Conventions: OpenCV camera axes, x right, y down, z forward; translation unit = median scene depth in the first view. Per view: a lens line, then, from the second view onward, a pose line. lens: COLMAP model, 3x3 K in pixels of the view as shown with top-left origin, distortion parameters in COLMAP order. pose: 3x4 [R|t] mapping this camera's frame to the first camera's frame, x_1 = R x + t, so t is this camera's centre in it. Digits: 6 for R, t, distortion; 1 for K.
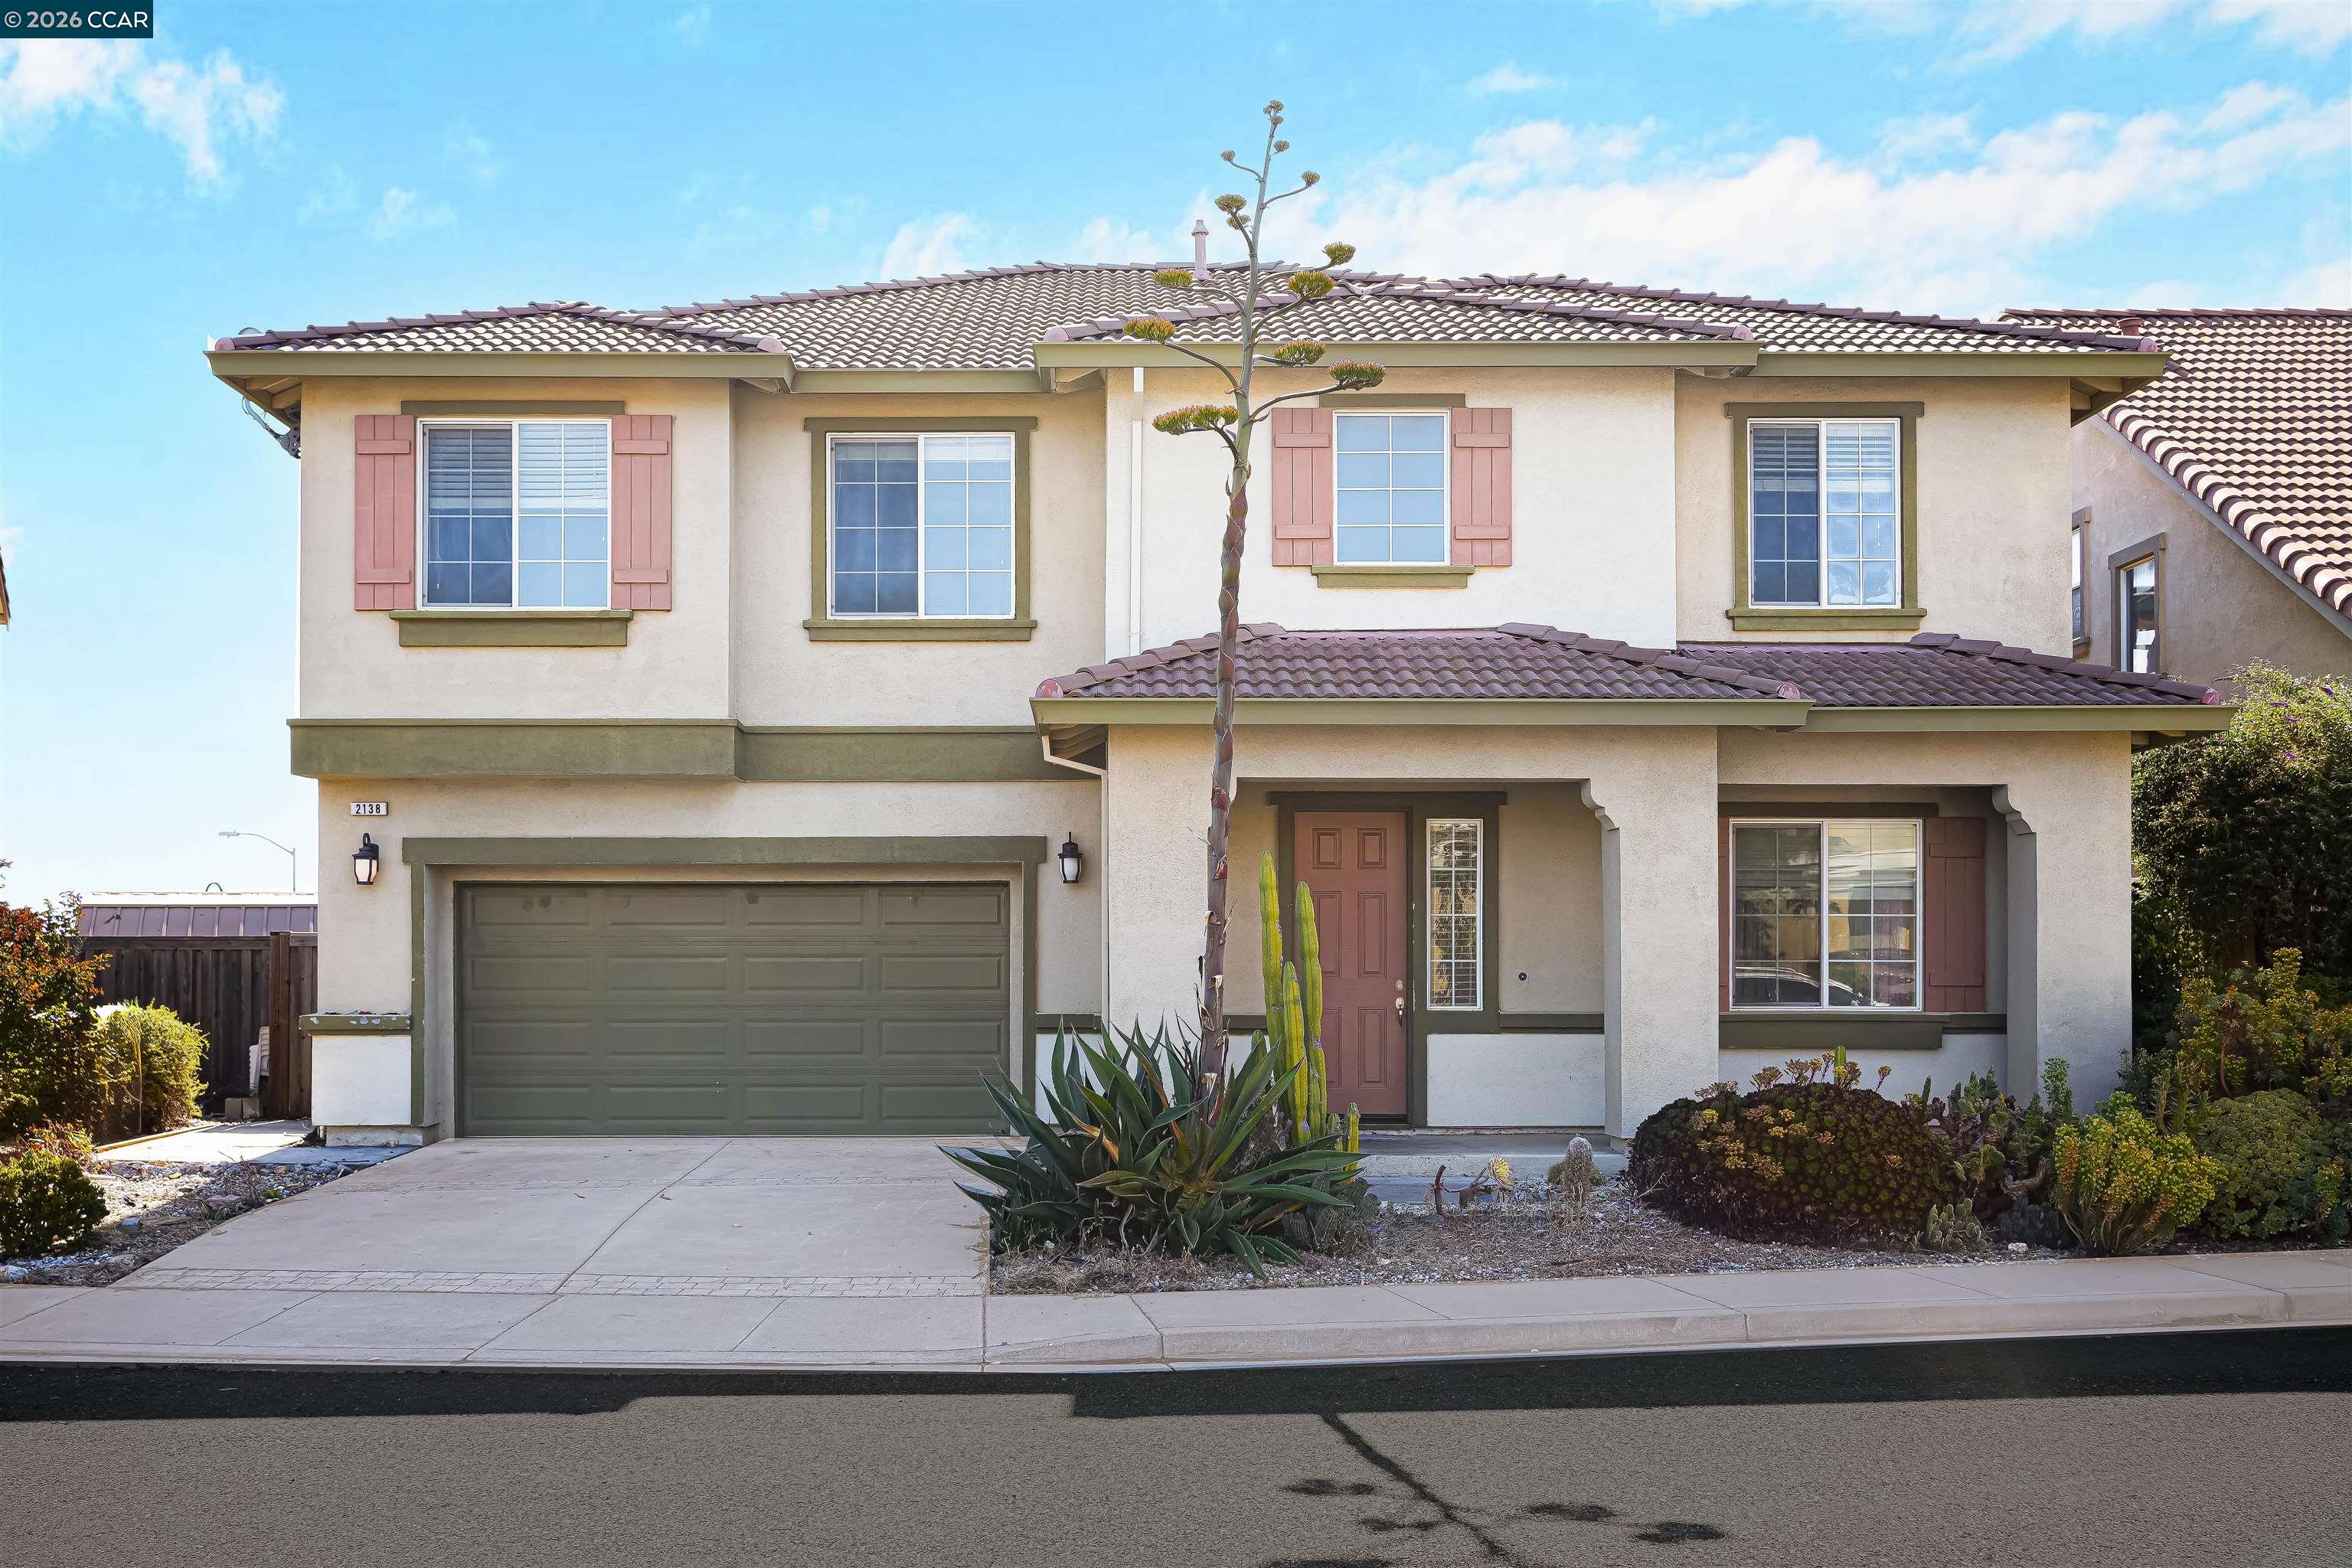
lens RADIAL K [[2314.2, 0, 1054.8], [0, 2314.2, 956.6], [0, 0, 1]] dist [-0.006830, 0.000000]
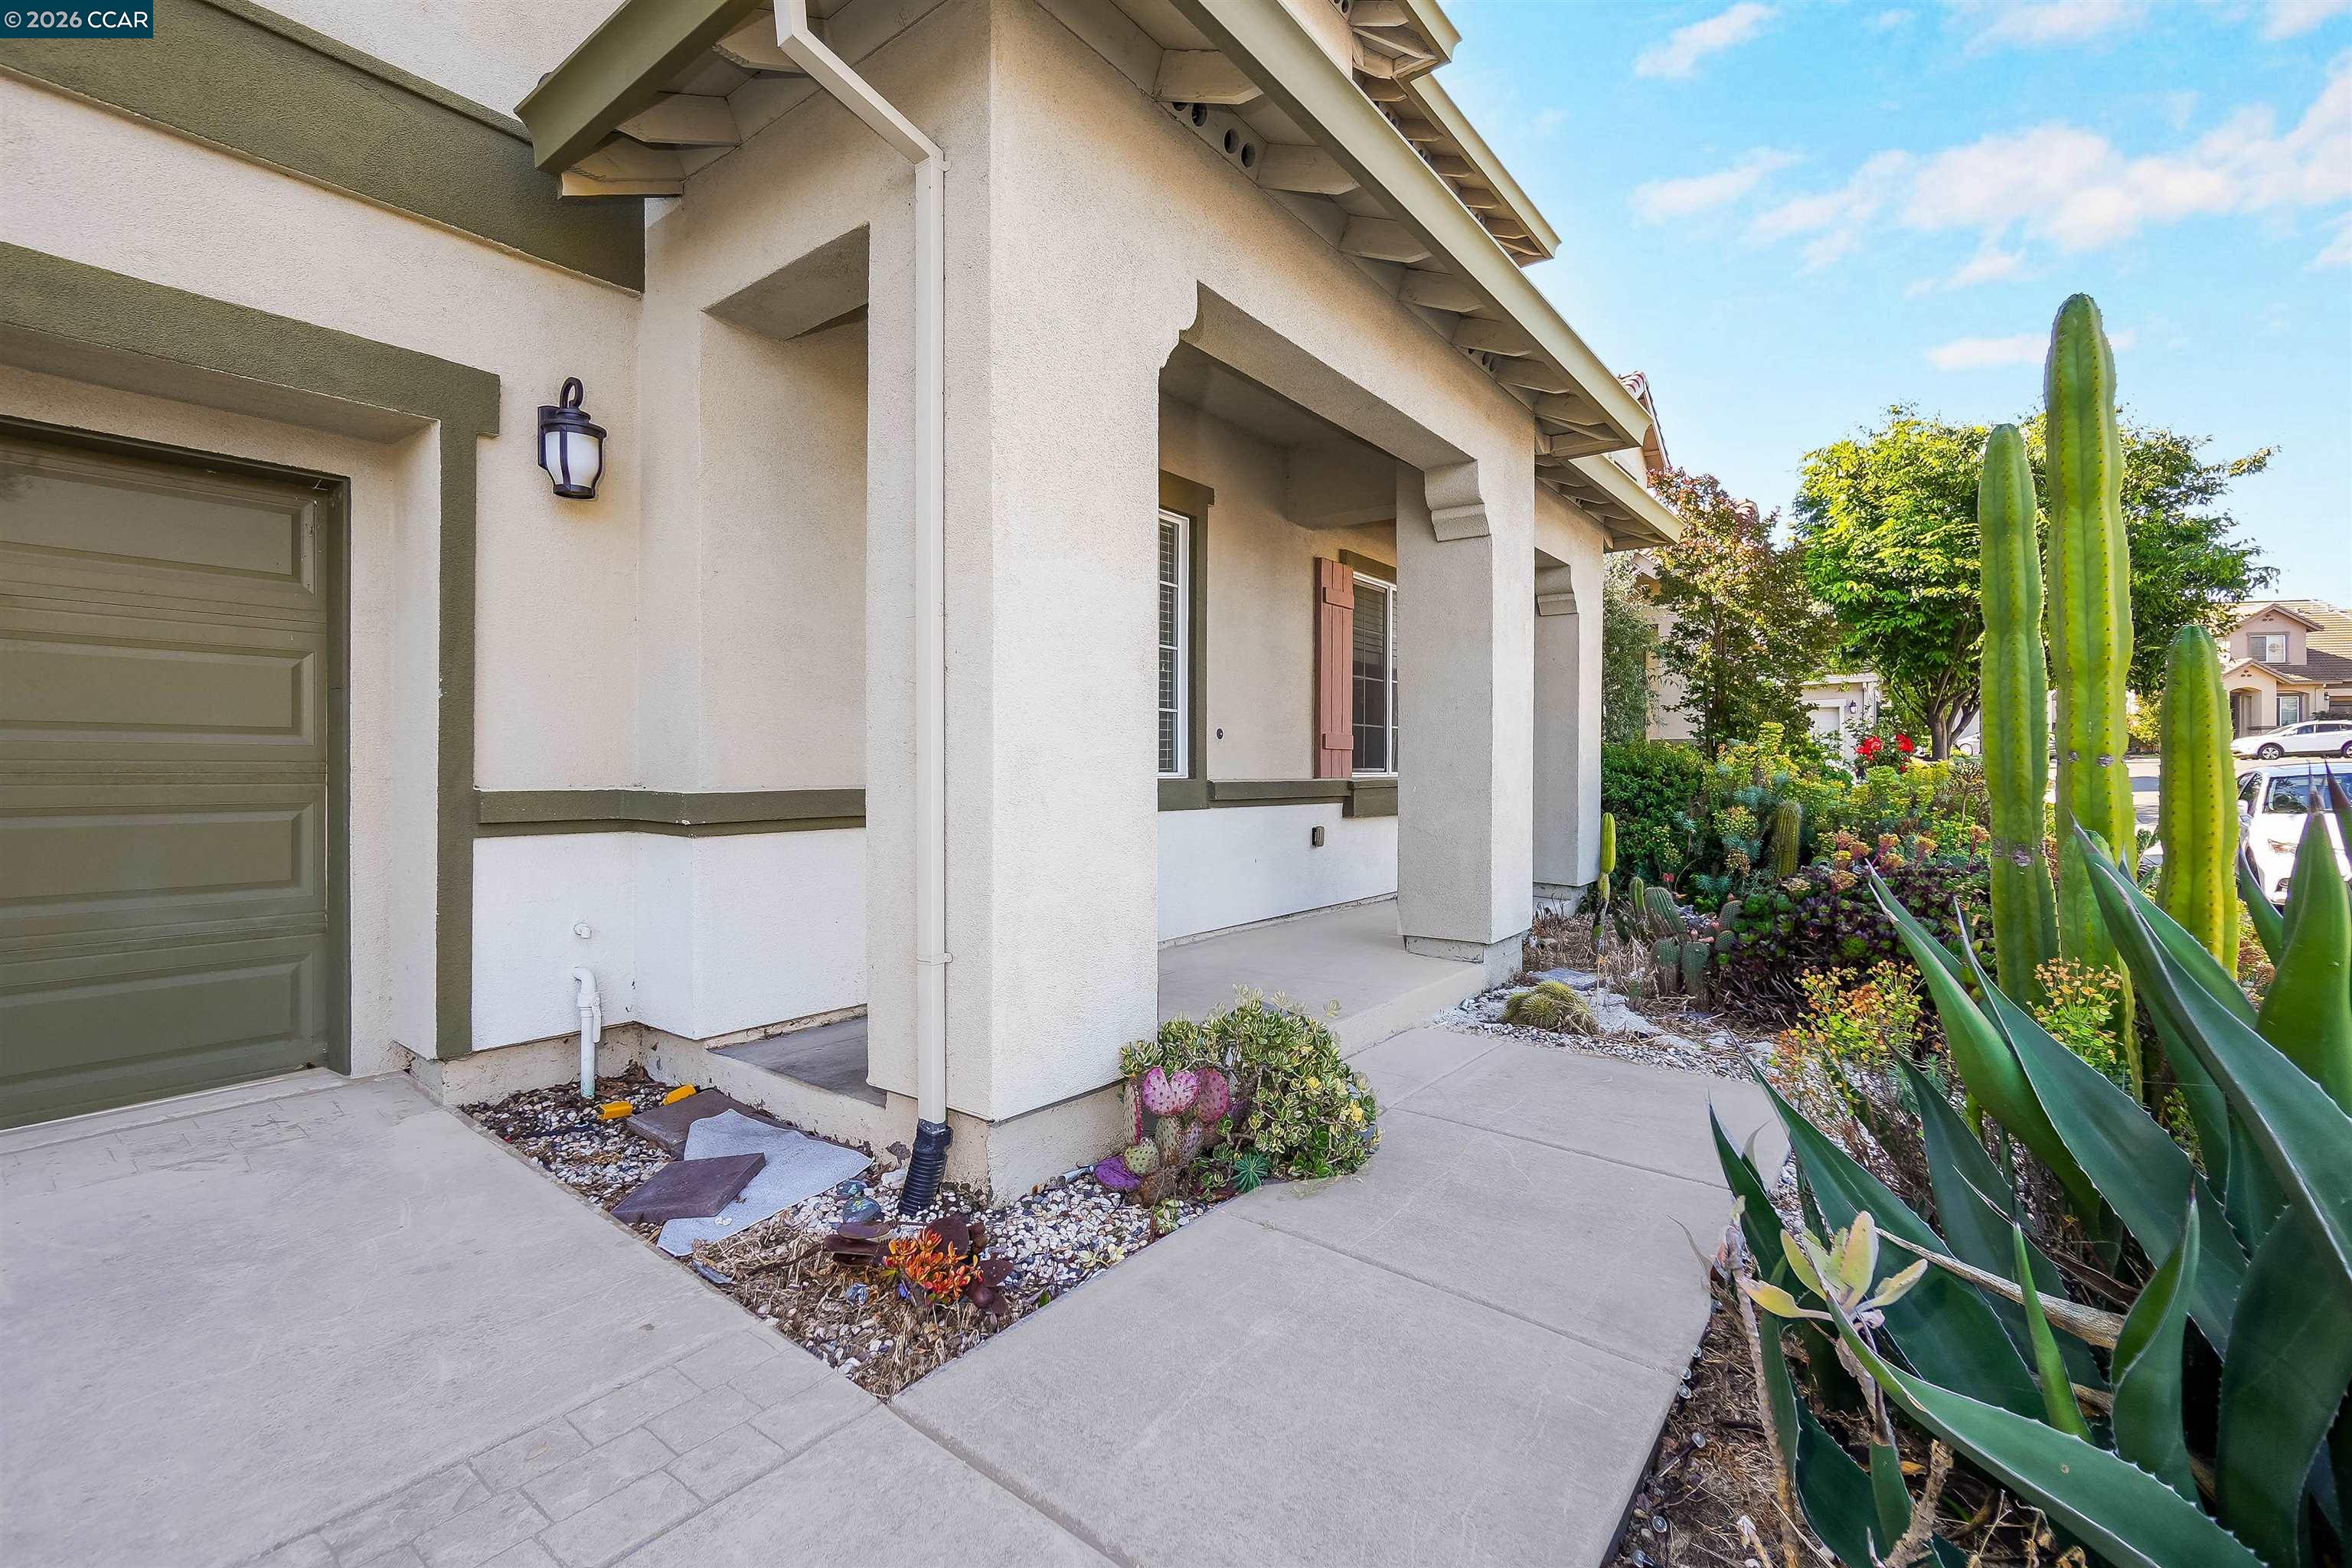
lens RADIAL K [[1030.3, 0, 1168.4], [0, 1030.3, 778.4], [0, 0, 1]] dist [-0.002939, 0.001470]
pose [[0.601115, -0.005577, 0.799143, -0.082152], [-0.011280, 0.999817, 0.015462, 0.018481], [-0.799083, -0.018309, 0.600942, 0.797344]]
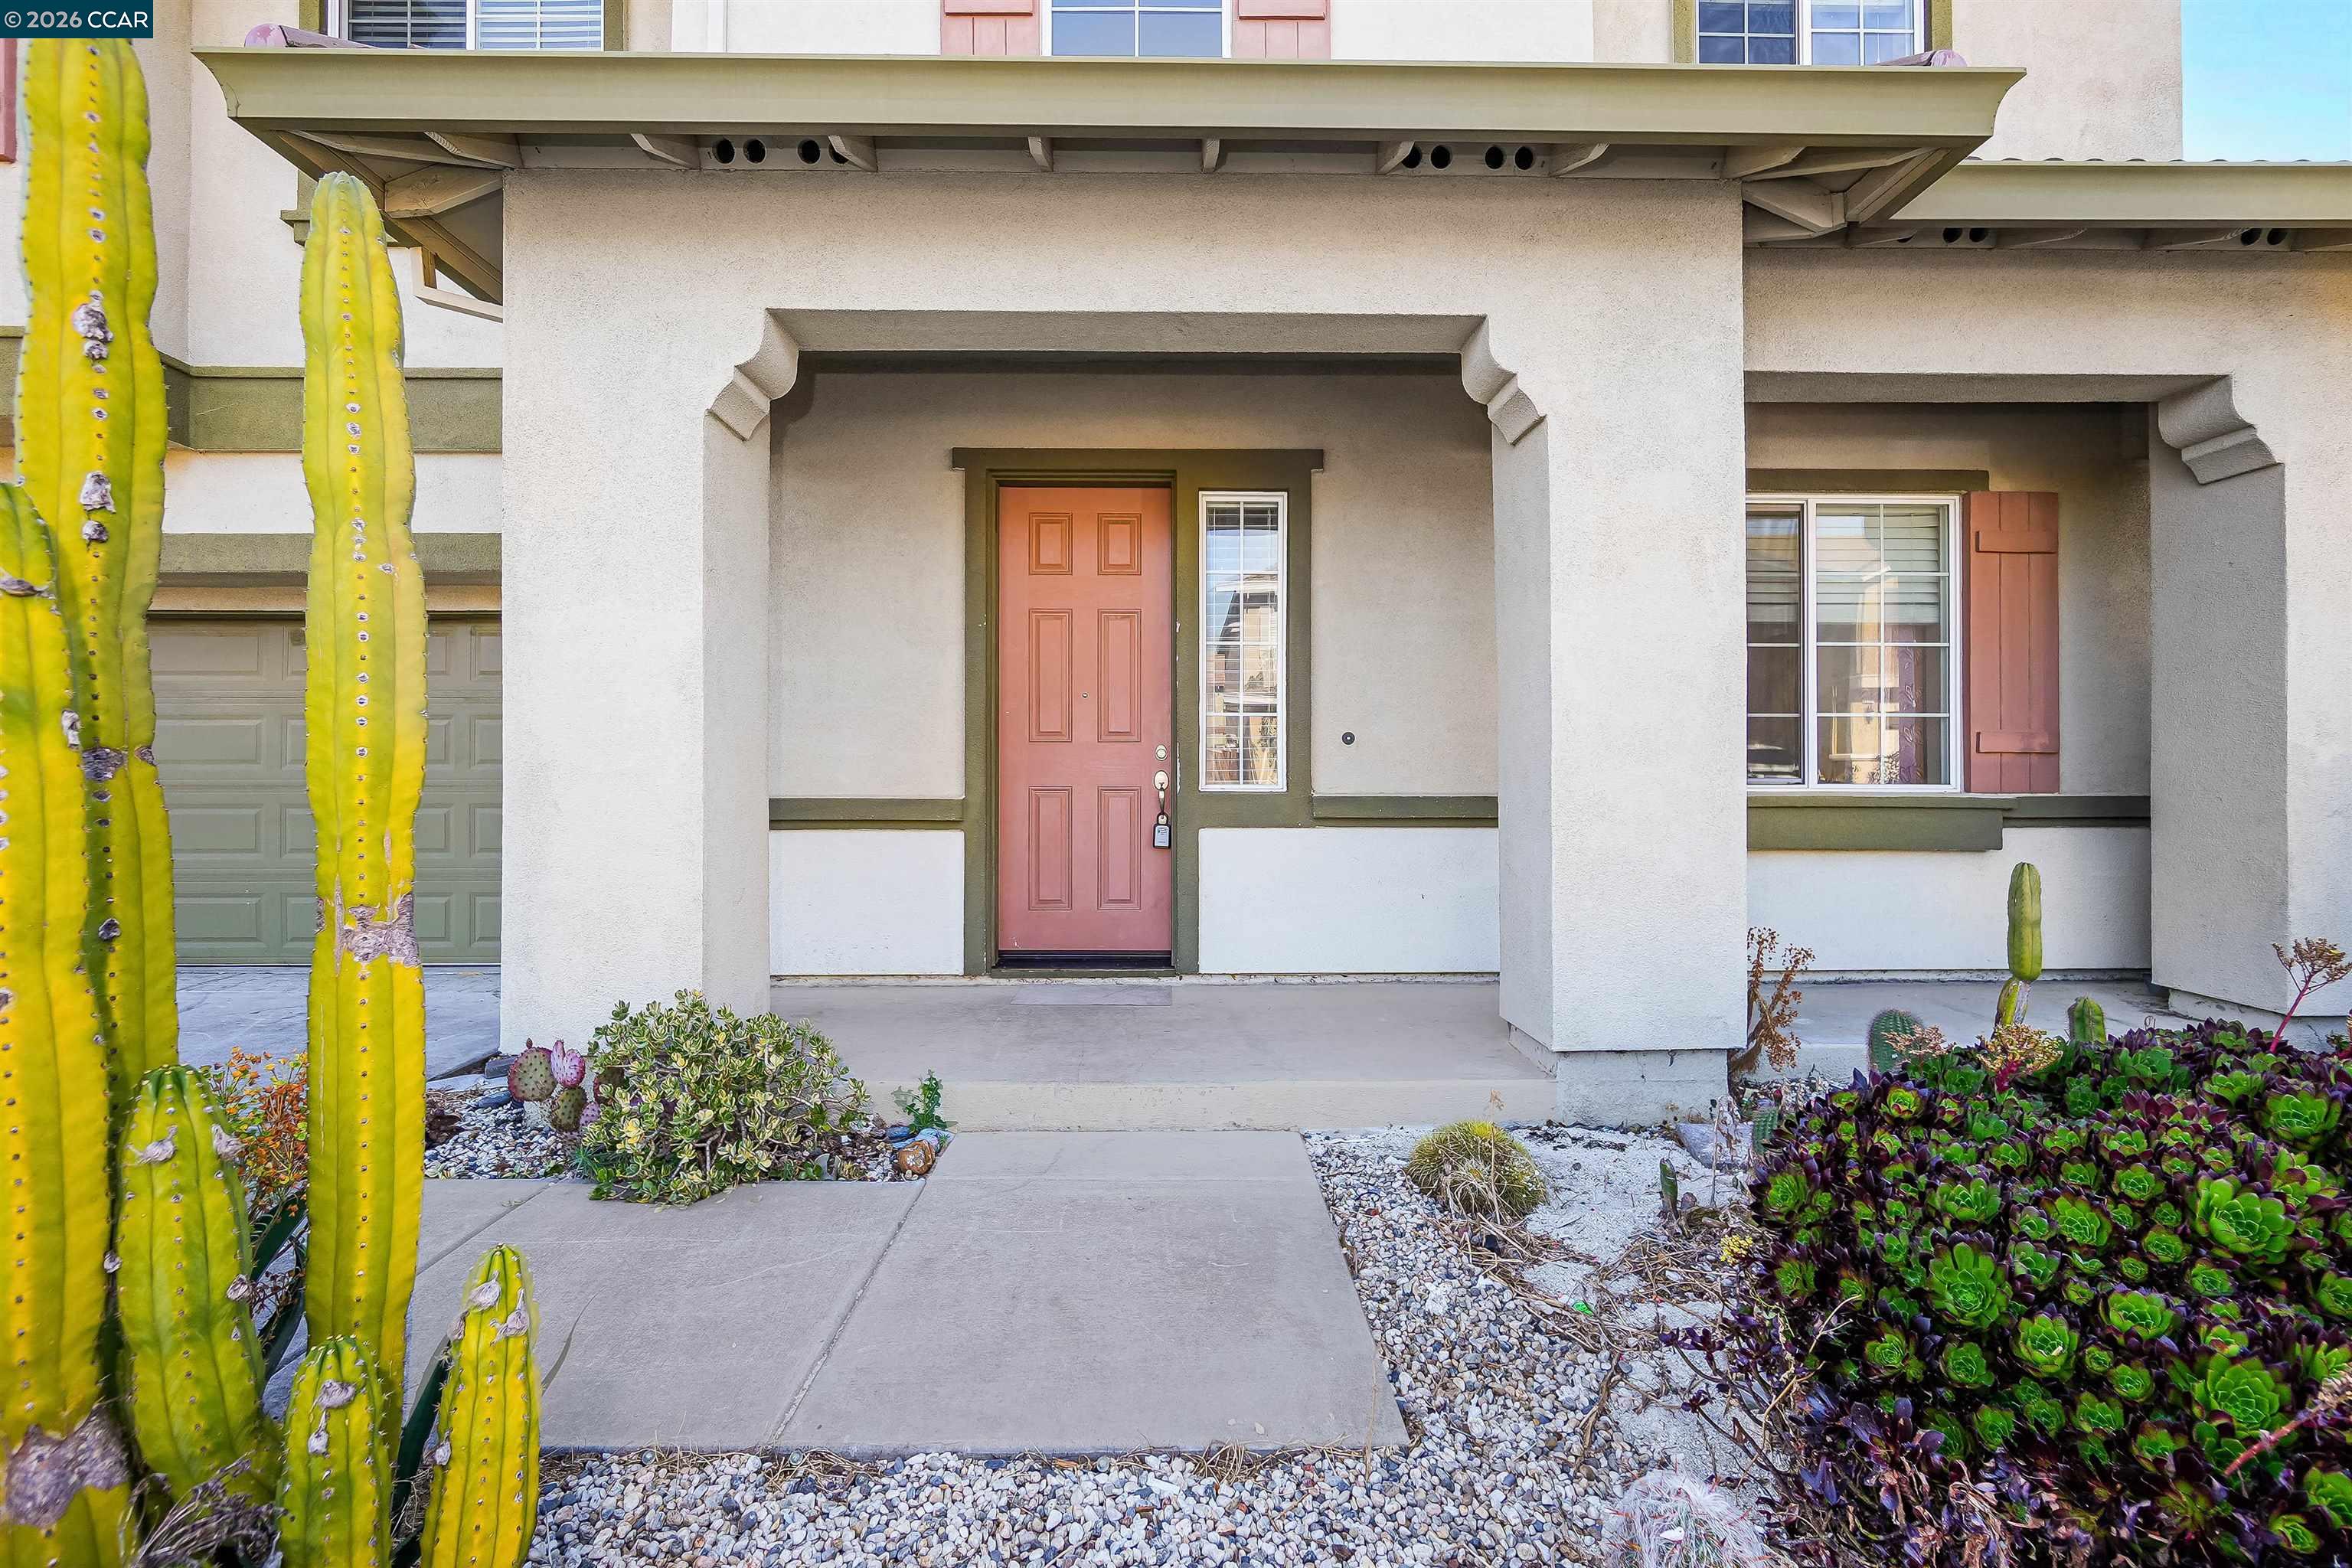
lens RADIAL K [[1003.2, 0, 1162.8], [0, 1003.2, 783.9], [0, 0, 1]] dist [-0.007263, -0.000150]
pose [[0.999651, 0.000784, 0.026418, 0.141869], [-0.000911, 0.999988, 0.004771, 0.019901], [-0.026414, -0.004793, 0.999640, 0.715130]]
